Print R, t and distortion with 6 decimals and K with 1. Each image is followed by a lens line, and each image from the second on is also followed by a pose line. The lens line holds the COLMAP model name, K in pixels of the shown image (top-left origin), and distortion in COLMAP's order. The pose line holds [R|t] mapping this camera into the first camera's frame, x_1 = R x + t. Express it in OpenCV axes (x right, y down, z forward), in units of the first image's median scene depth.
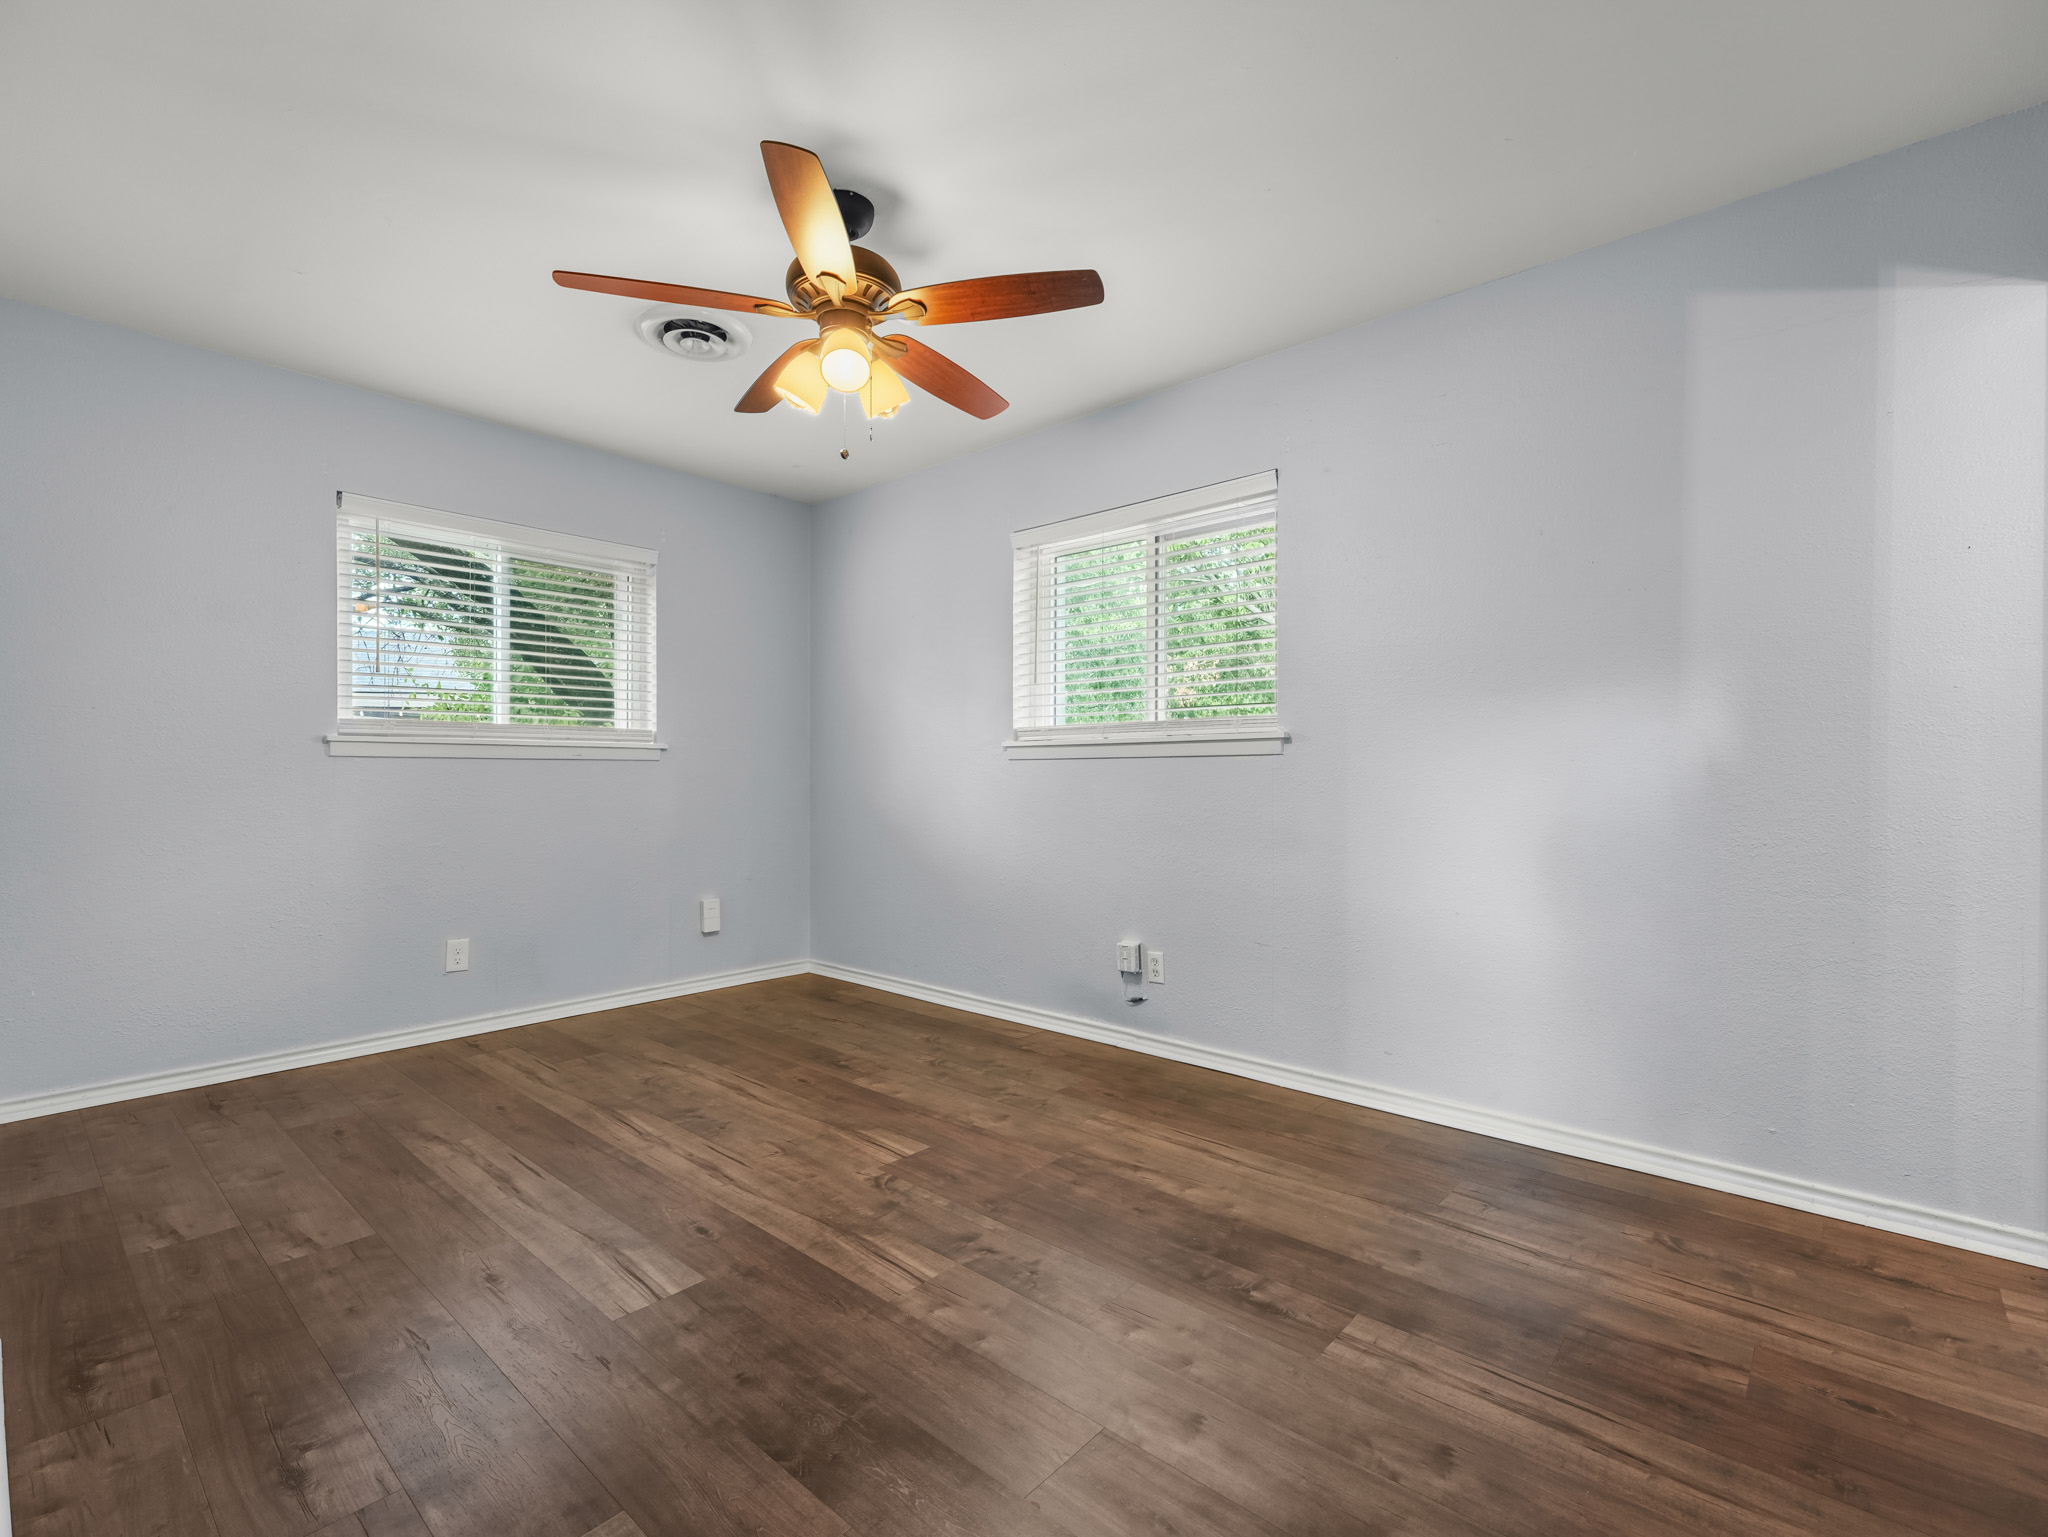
lens RADIAL K [[955.5, 0, 1015.6], [0, 955.5, 776.2], [0, 0, 1]] dist [0.010553, -0.000034]
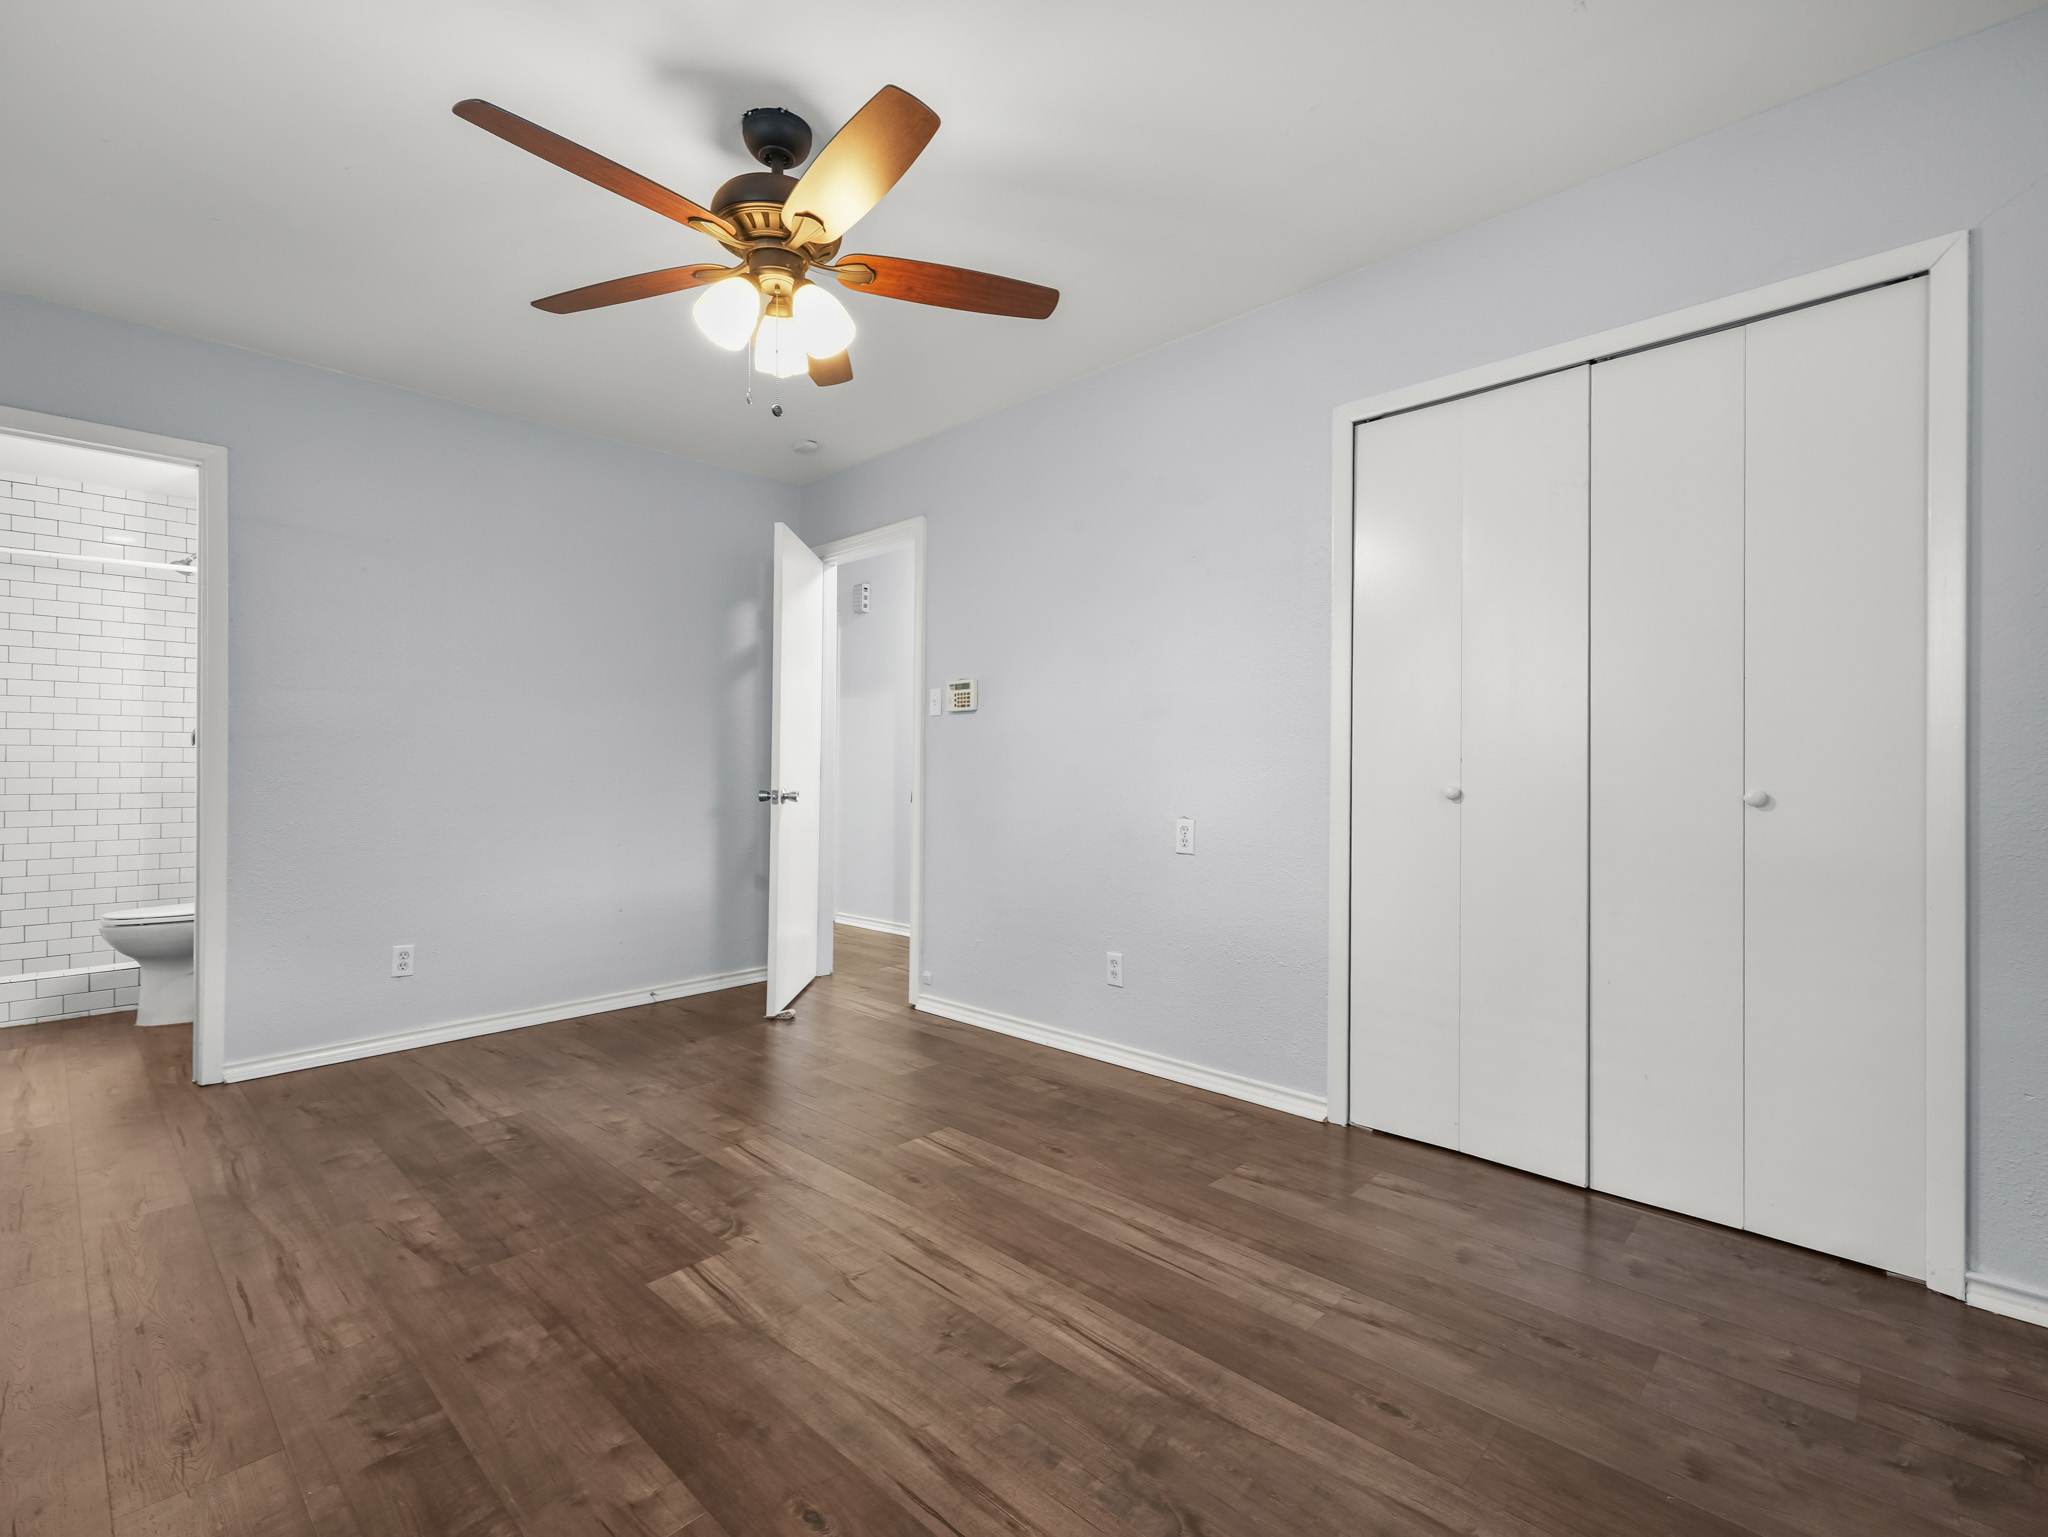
lens RADIAL K [[938.1, 0, 1007.6], [0, 938.1, 772.8], [0, 0, 1]] dist [0.008330, -0.000391]
pose [[-0.999258, 0.002878, 0.038410, -0.416332], [0.003219, 0.999956, 0.008811, -0.006835], [-0.038383, 0.008928, -0.999223, 1.808455]]
